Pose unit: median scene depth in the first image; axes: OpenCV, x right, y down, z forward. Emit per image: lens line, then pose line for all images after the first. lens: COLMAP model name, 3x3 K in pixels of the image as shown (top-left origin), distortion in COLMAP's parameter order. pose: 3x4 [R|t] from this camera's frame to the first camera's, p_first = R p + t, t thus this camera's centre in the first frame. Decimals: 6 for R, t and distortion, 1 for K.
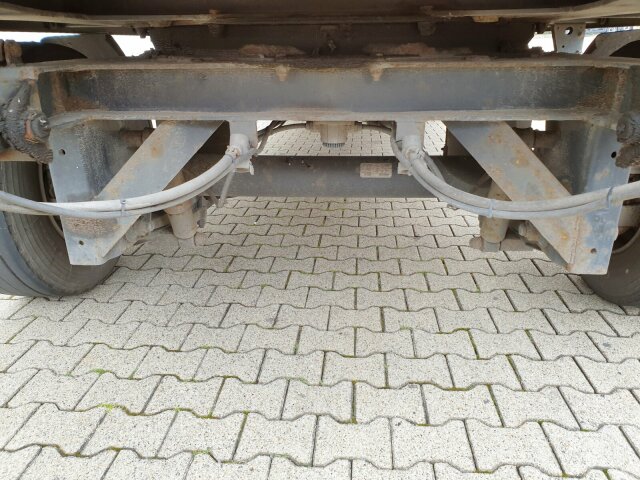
lens RADIAL K [[491.8, 0, 322.4], [0, 491.8, 239.8], [0, 0, 1]] dist [0.035174, -0.004322]
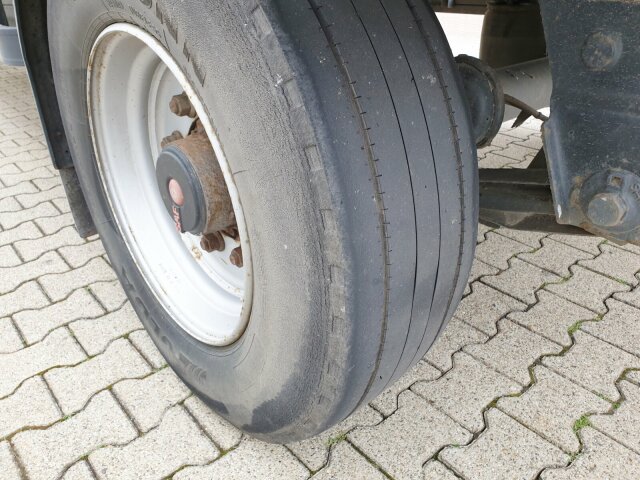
lens RADIAL K [[497.6, 0, 320.0], [0, 497.6, 240.0], [0, 0, 1]] dist [-0.002427, -0.000404]
pose [[0.705006, -0.341490, 0.621572, -0.898597], [0.276834, 0.939420, 0.202121, -0.166867], [-0.652939, 0.029575, 0.756833, 0.634881]]
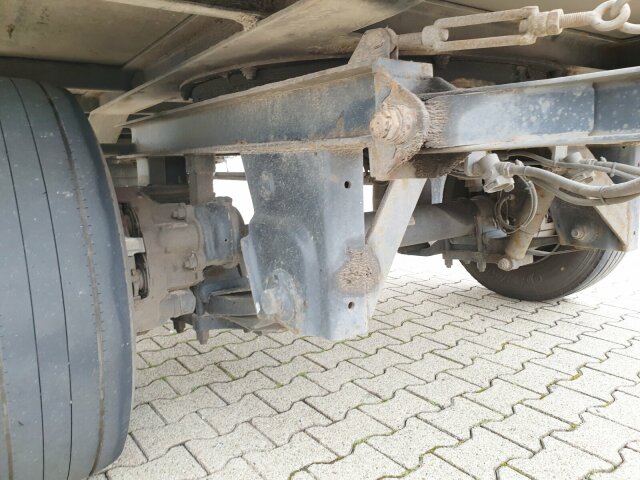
lens RADIAL K [[502.9, 0, 320.4], [0, 502.9, 231.5], [0, 0, 1]] dist [0.000533, 0.001889]
pose [[0.757181, -0.105883, 0.644566, -0.734630], [0.267252, 0.950621, -0.157787, 0.005743], [-0.596031, 0.291735, 0.748089, 0.313108]]
